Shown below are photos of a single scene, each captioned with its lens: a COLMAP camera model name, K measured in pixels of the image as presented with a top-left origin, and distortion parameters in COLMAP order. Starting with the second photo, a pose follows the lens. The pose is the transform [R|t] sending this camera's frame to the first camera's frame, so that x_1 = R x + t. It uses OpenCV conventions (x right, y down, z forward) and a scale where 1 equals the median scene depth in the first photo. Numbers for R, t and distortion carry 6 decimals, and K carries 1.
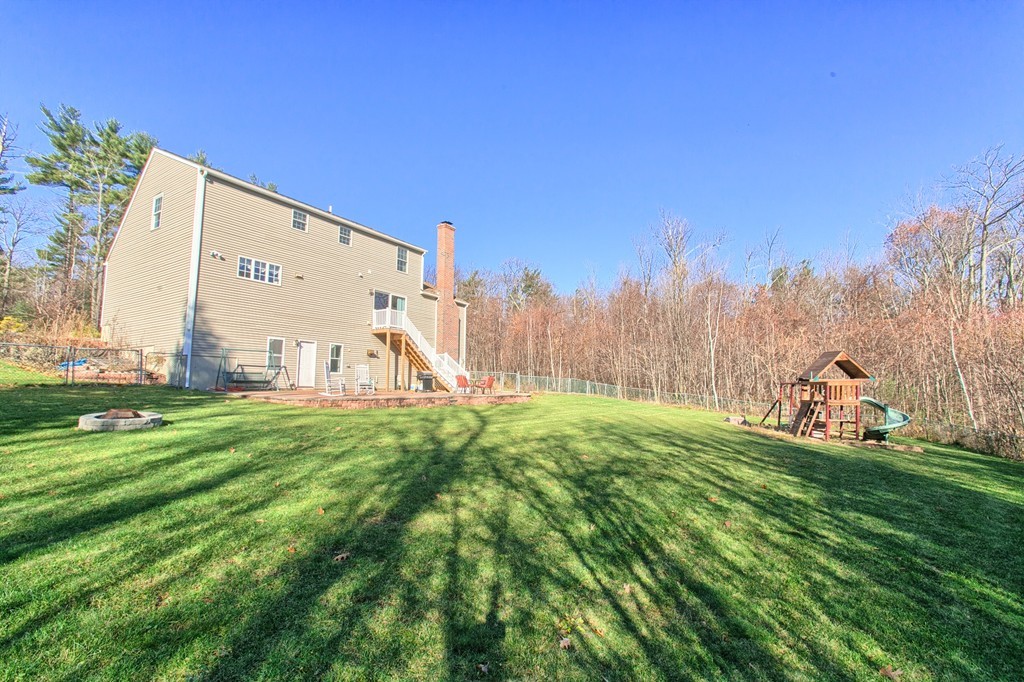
lens RADIAL K [[449.5, 0, 508.1], [0, 449.5, 340.2], [0, 0, 1]] dist [-0.001106, 0.000371]
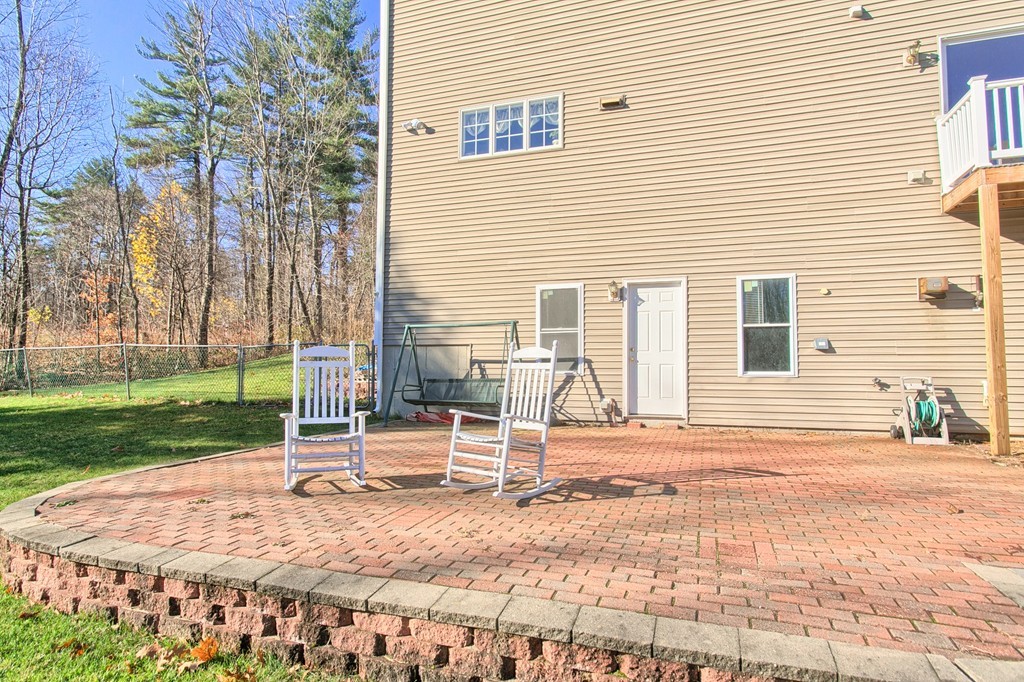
lens RADIAL K [[449.5, 0, 508.1], [0, 449.5, 340.2], [0, 0, 1]] dist [-0.001106, 0.000371]
pose [[0.298281, -0.051378, -0.953094, -0.170595], [0.100301, 0.994709, -0.022231, 0.044888], [0.949193, -0.088965, 0.301856, 0.838659]]
